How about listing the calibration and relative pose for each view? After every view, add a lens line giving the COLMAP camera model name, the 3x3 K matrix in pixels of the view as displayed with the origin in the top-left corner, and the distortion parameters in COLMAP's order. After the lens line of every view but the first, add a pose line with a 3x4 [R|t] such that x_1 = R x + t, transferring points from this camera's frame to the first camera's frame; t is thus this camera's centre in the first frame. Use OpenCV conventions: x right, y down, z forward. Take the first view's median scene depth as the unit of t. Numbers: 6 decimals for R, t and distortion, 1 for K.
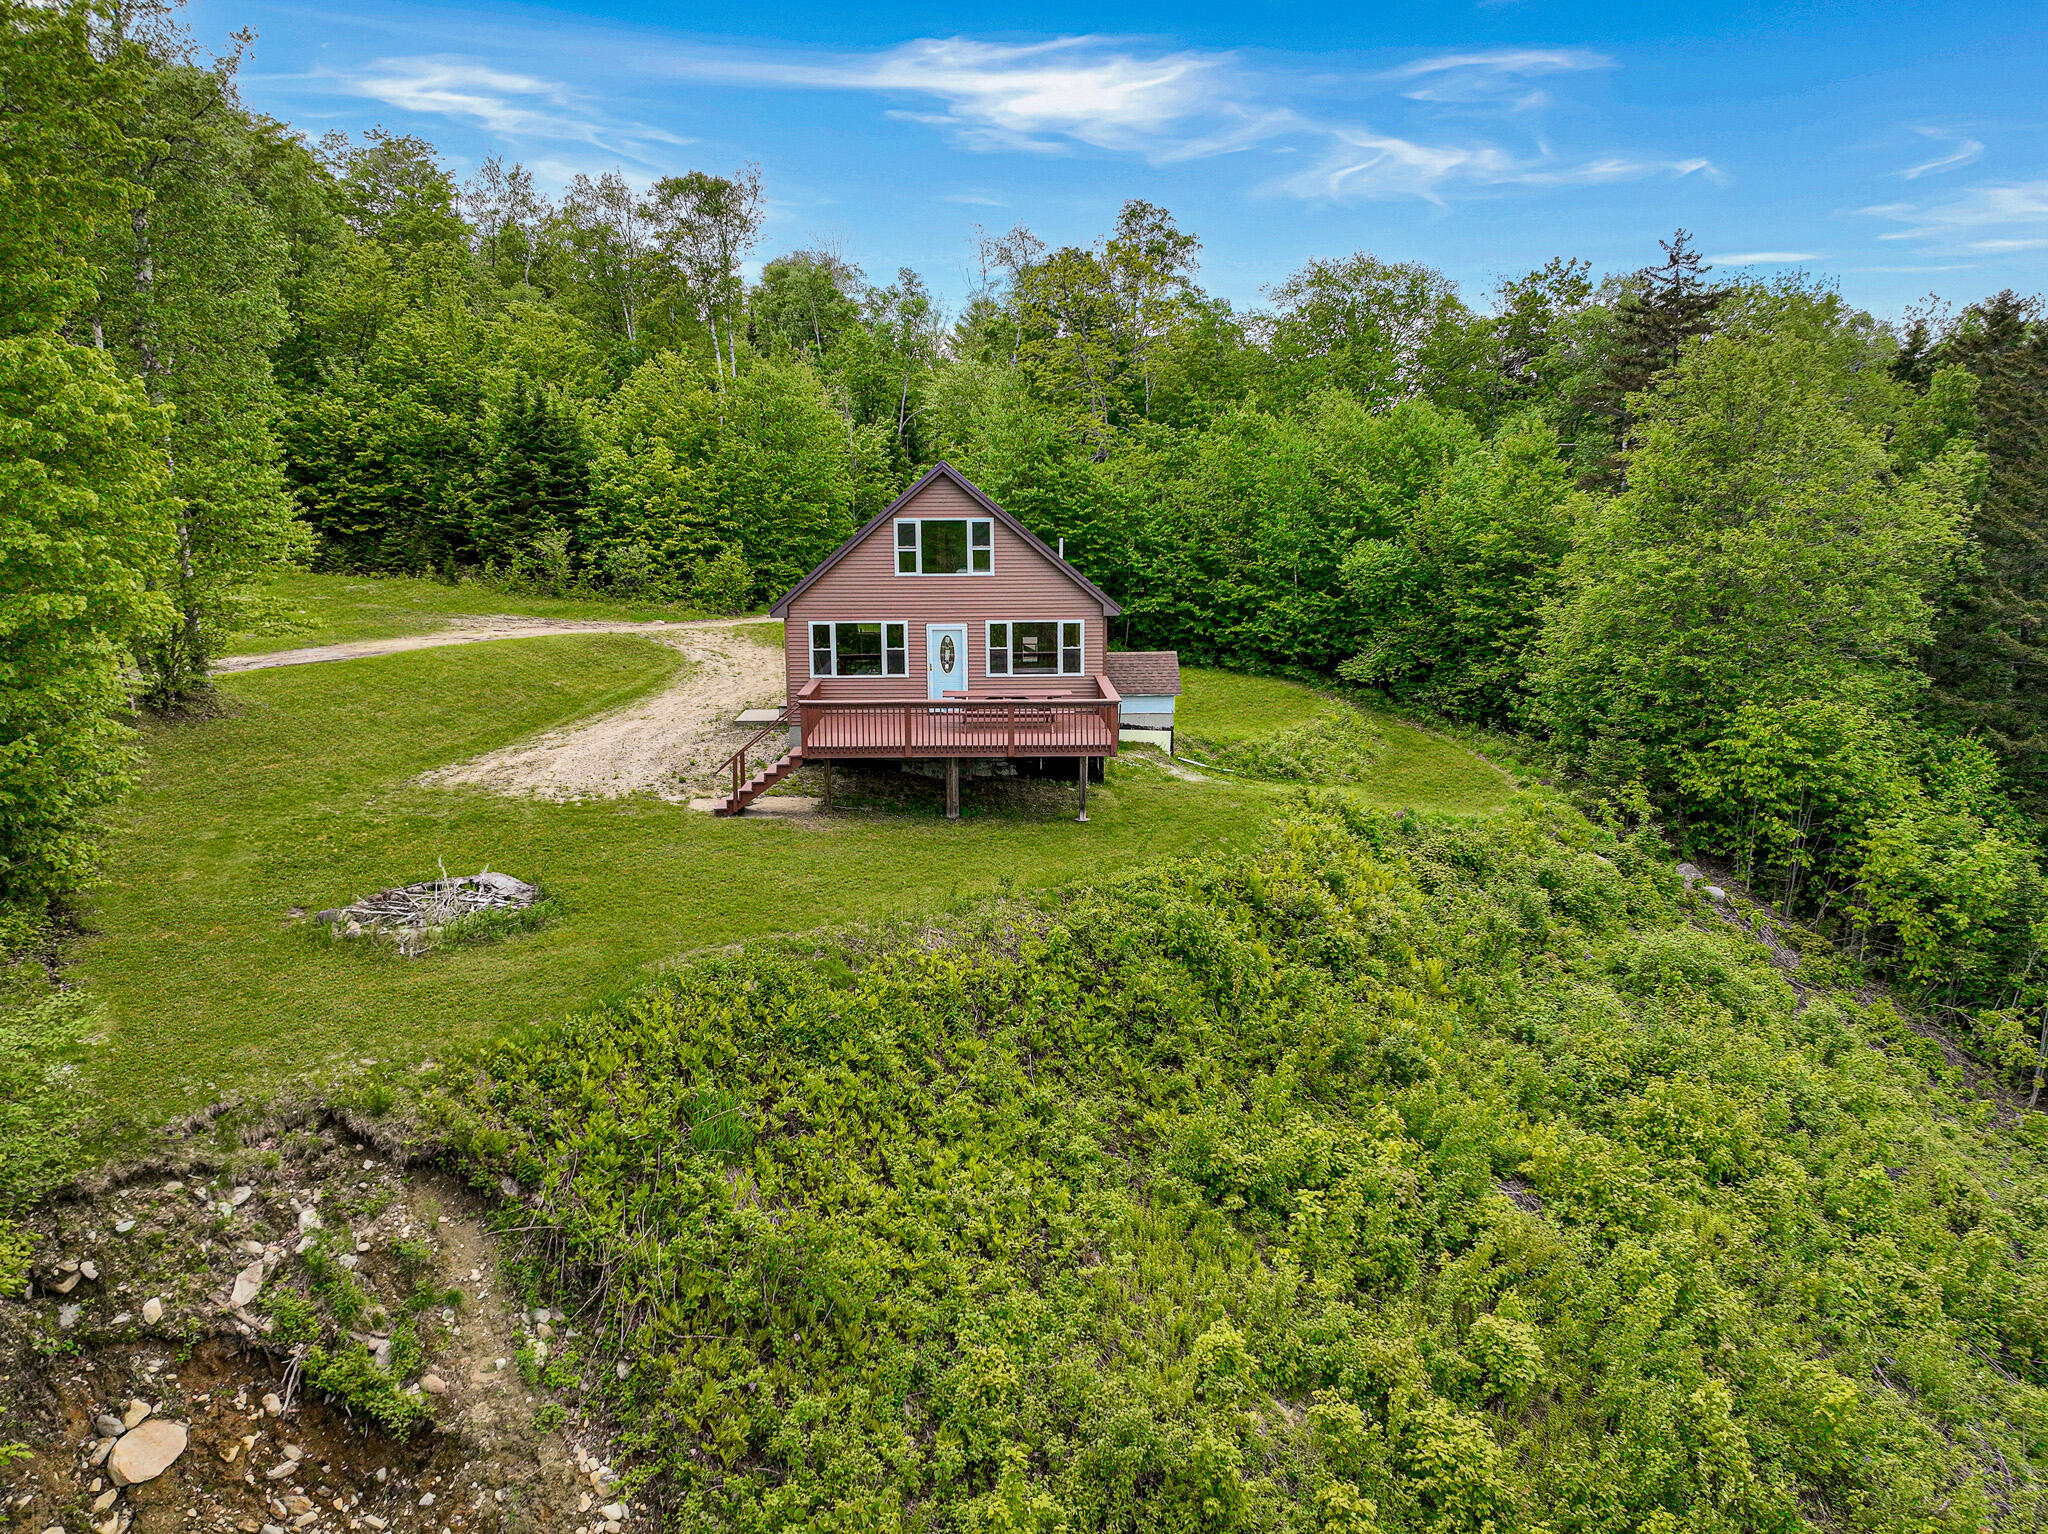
lens RADIAL K [[1598.9, 0, 1019.9], [0, 1598.9, 765.6], [0, 0, 1]] dist [0.004838, 0.003179]
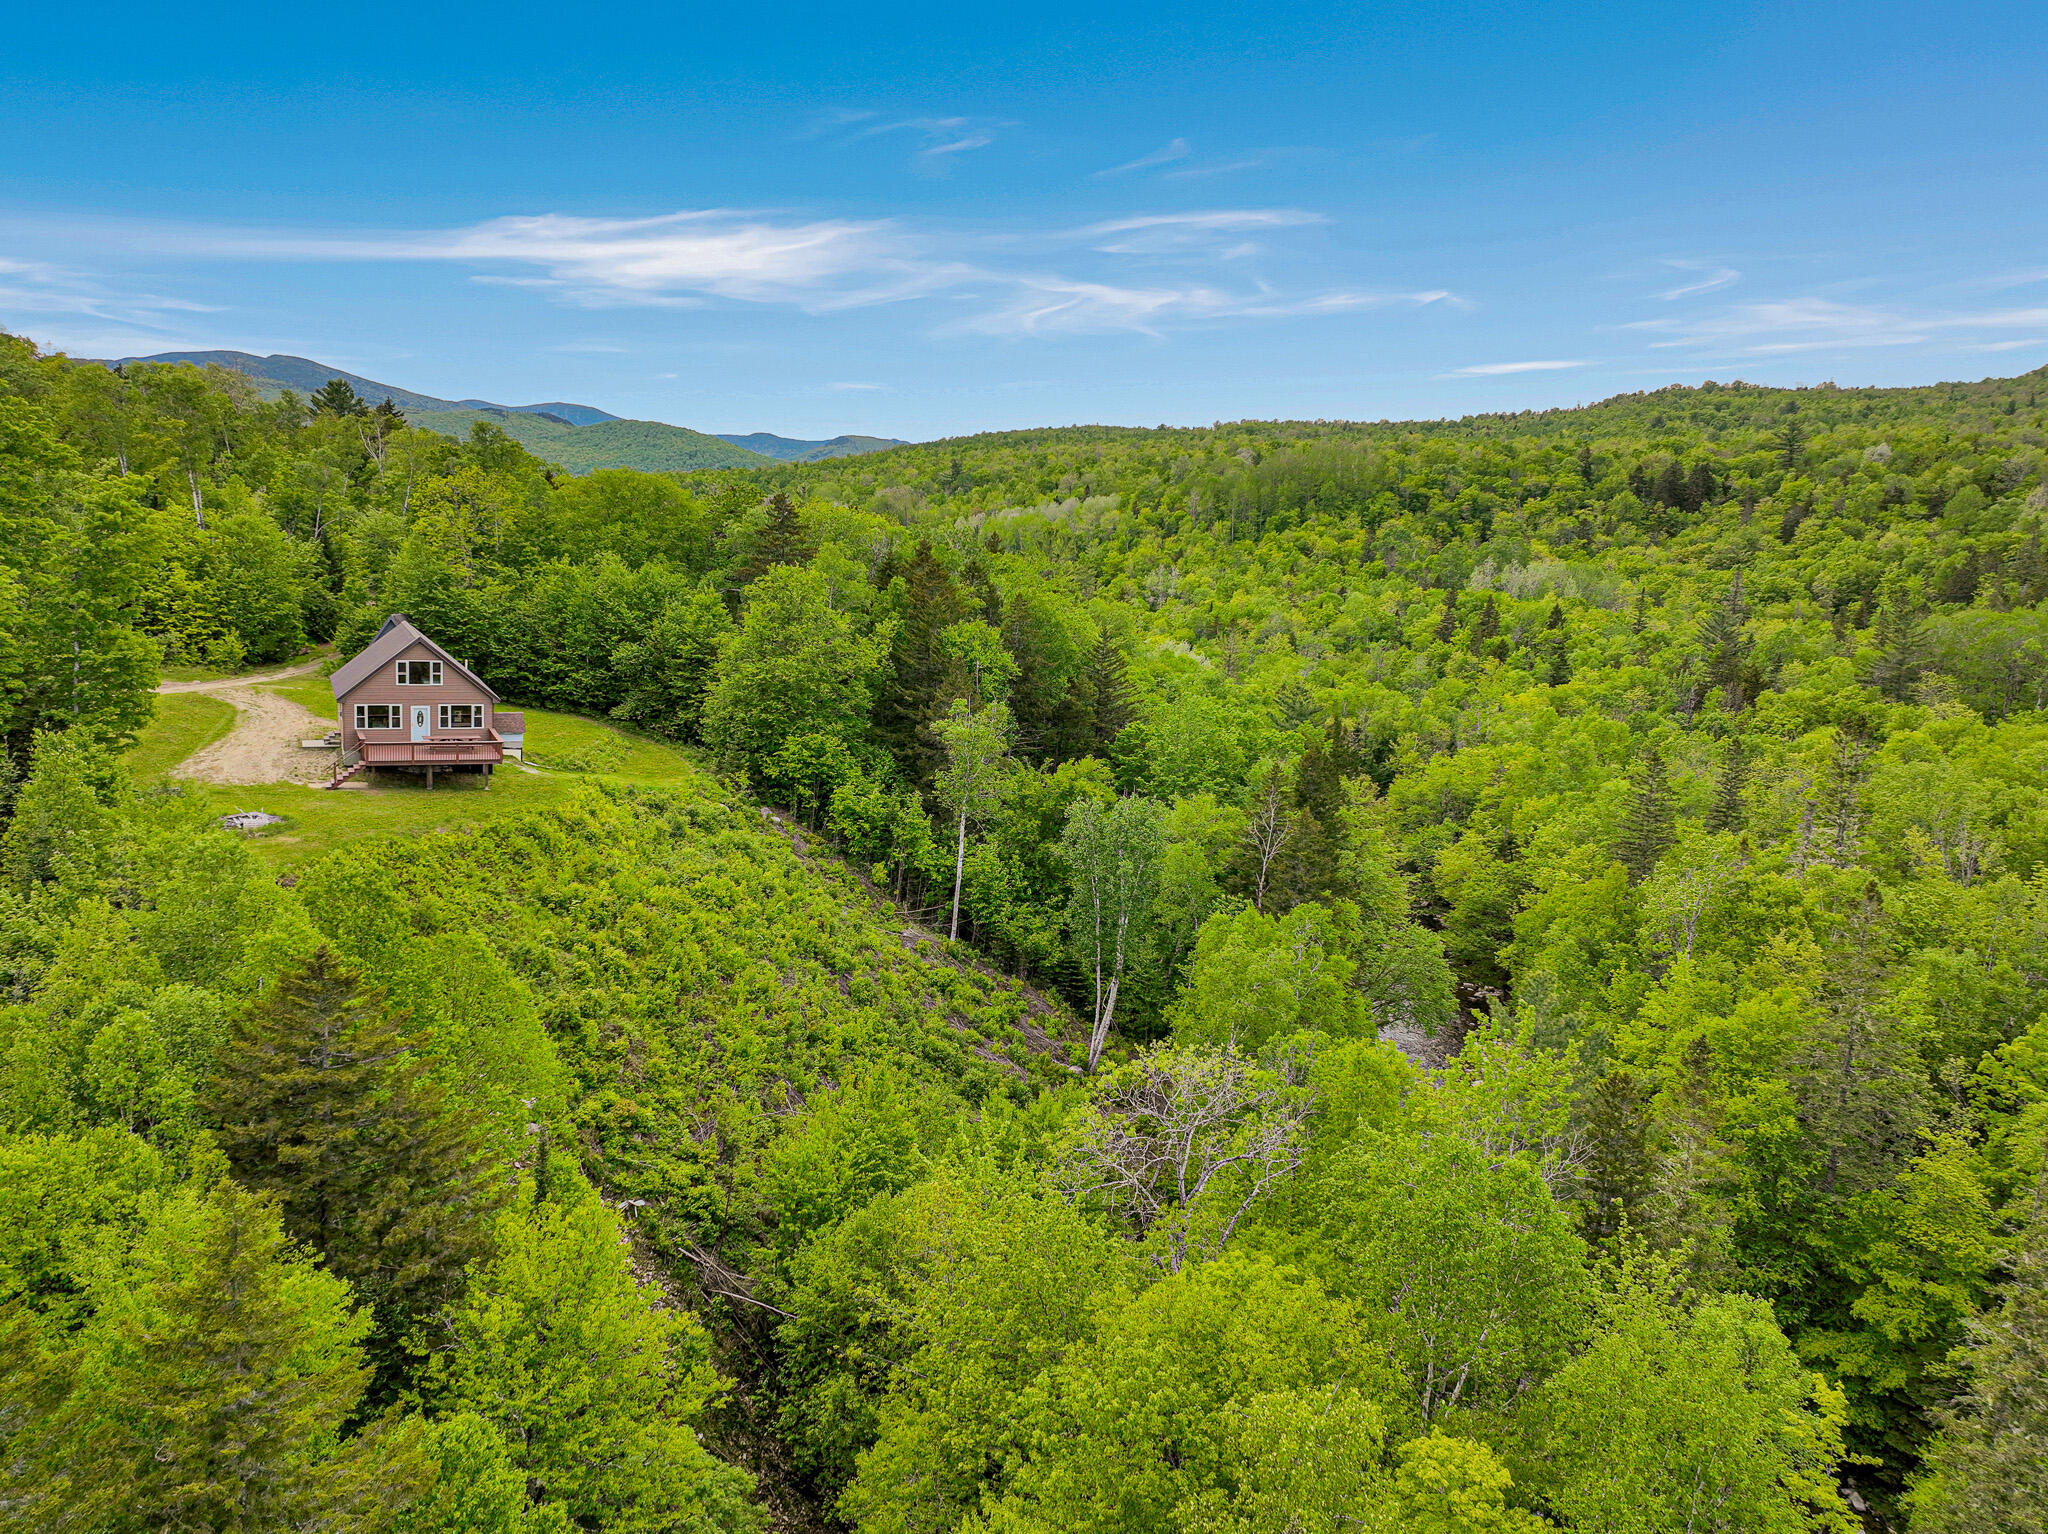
lens RADIAL K [[1506.1, 0, 1032.8], [0, 1506.1, 769.6], [0, 0, 1]] dist [0.010151, 0.004361]
pose [[0.906018, -0.011085, 0.423094, -0.131587], [0.006395, 0.999901, 0.012503, -0.014654], [-0.423191, -0.008622, 0.906000, -1.056234]]
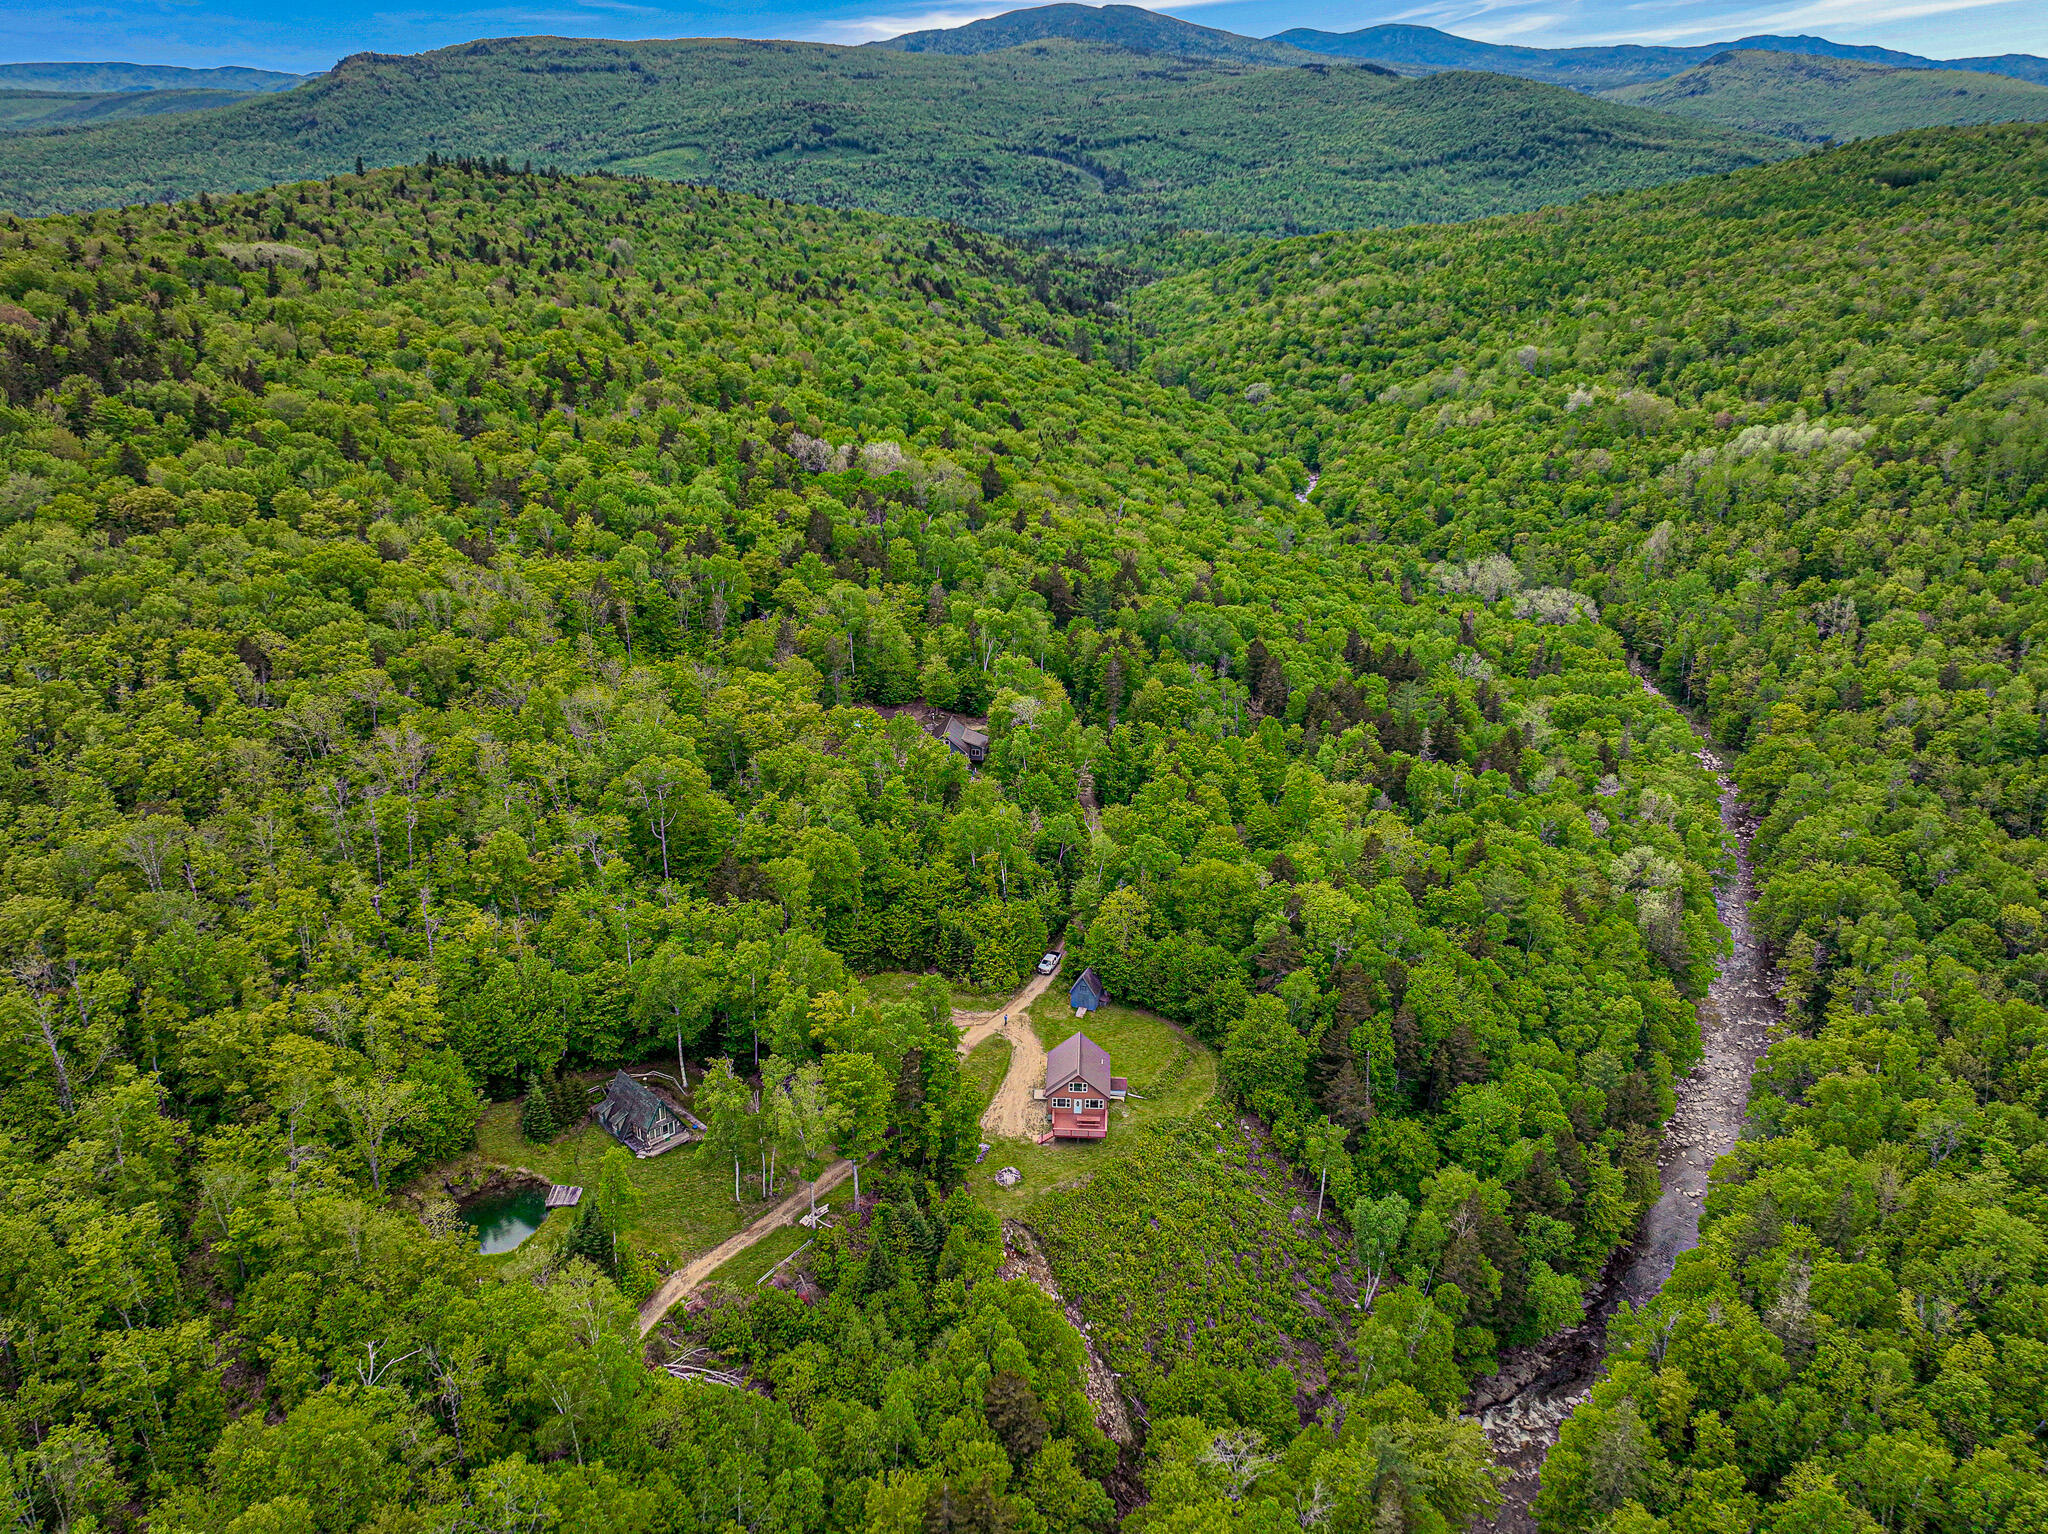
lens RADIAL K [[1633.6, 0, 1020.0], [0, 1633.6, 766.0], [0, 0, 1]] dist [0.019338, -0.002004]
pose [[0.997262, 0.039342, -0.062612, 0.047340], [-0.025261, 0.977035, 0.211578, -1.847012], [0.069498, -0.209417, 0.975353, -3.265104]]
